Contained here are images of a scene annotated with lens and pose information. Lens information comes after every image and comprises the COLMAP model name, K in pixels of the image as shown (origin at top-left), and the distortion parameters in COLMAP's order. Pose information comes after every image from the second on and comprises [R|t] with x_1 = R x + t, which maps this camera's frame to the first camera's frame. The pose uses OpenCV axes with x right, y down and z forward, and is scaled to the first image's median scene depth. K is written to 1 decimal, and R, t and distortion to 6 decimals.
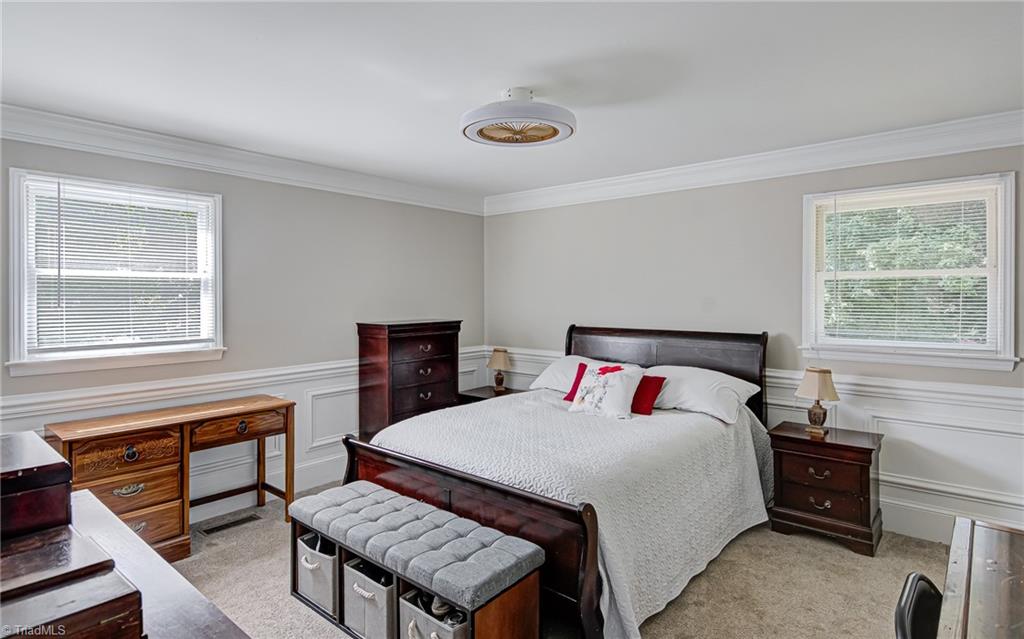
lens RADIAL K [[531.6, 0, 512.6], [0, 531.6, 298.5], [0, 0, 1]] dist [0.000668, -0.000077]
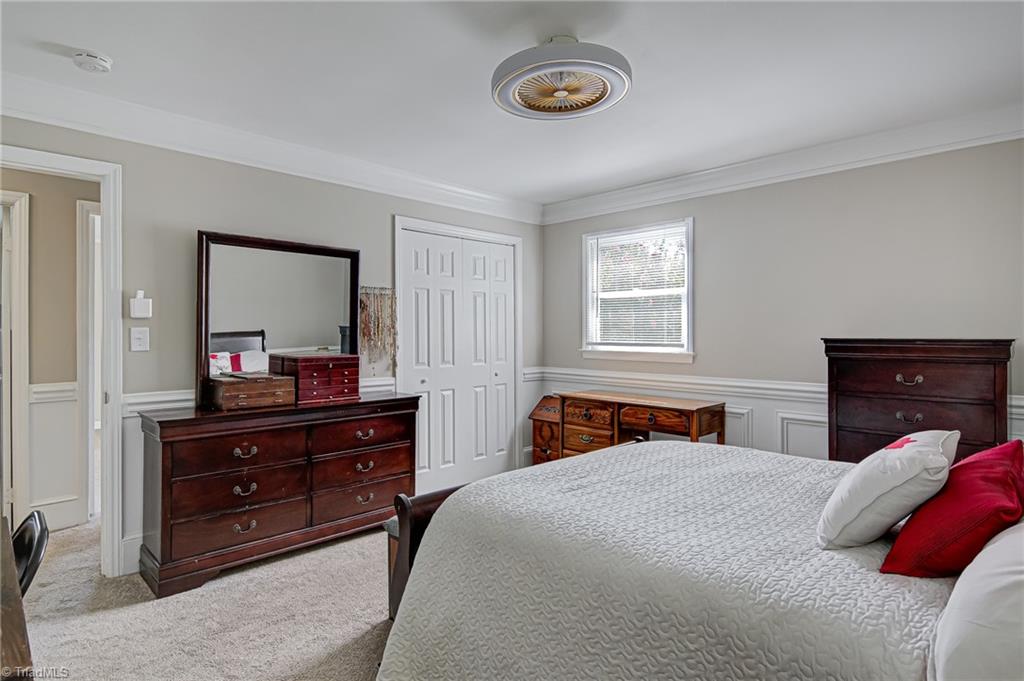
lens RADIAL K [[544.0, 0, 510.5], [0, 544.0, 337.6], [0, 0, 1]] dist [0.015051, -0.017033]
pose [[-0.098673, 0.008462, -0.995084, 0.811533], [-0.009834, 0.999907, 0.009478, 0.067388], [0.995071, 0.010721, -0.098581, 0.941224]]
